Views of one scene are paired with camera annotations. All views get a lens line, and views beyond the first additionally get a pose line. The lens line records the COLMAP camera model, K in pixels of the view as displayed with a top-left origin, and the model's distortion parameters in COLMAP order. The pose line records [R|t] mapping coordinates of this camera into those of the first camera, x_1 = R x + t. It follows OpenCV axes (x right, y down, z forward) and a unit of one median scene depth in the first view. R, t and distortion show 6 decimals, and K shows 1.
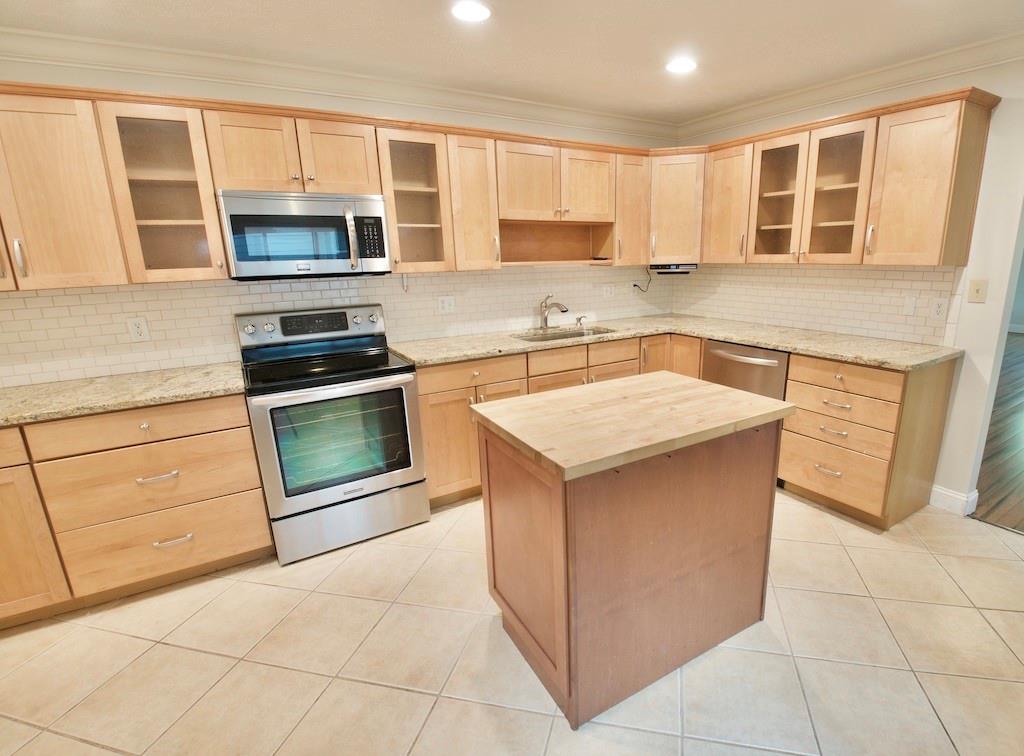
lens RADIAL K [[478.4, 0, 514.5], [0, 478.4, 377.7], [0, 0, 1]] dist [-0.016914, -0.000162]
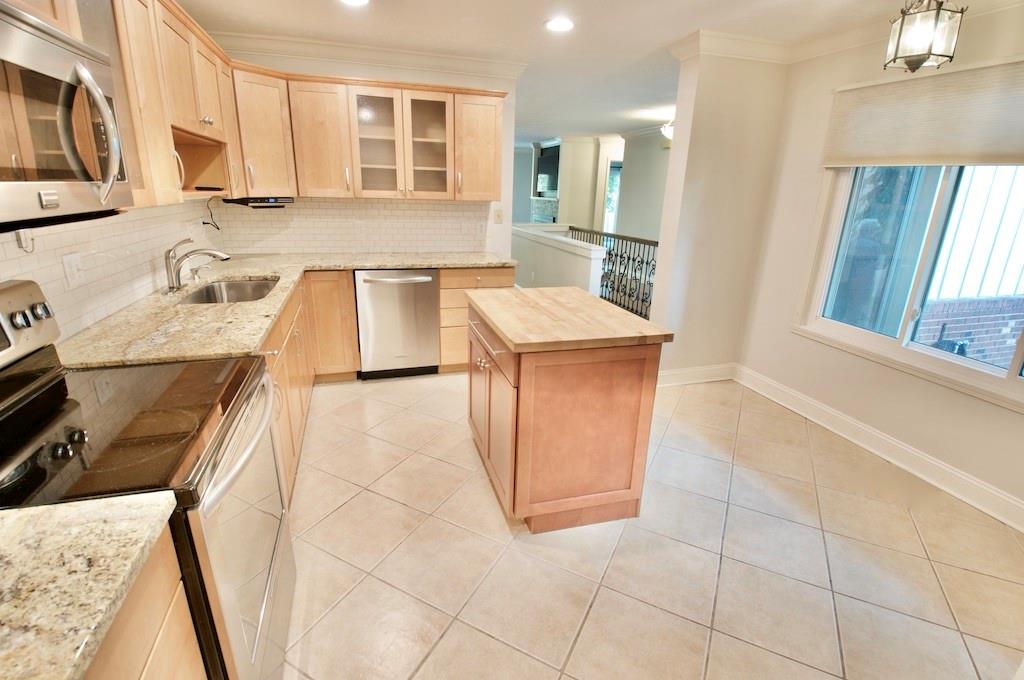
lens RADIAL K [[497.2, 0, 508.7], [0, 497.2, 341.2], [0, 0, 1]] dist [0.025148, -0.000357]
pose [[0.238905, -0.260580, 0.935426, -0.675065], [0.212647, 0.953978, 0.211439, -0.106982], [-0.947473, 0.148402, 0.283322, 0.445580]]
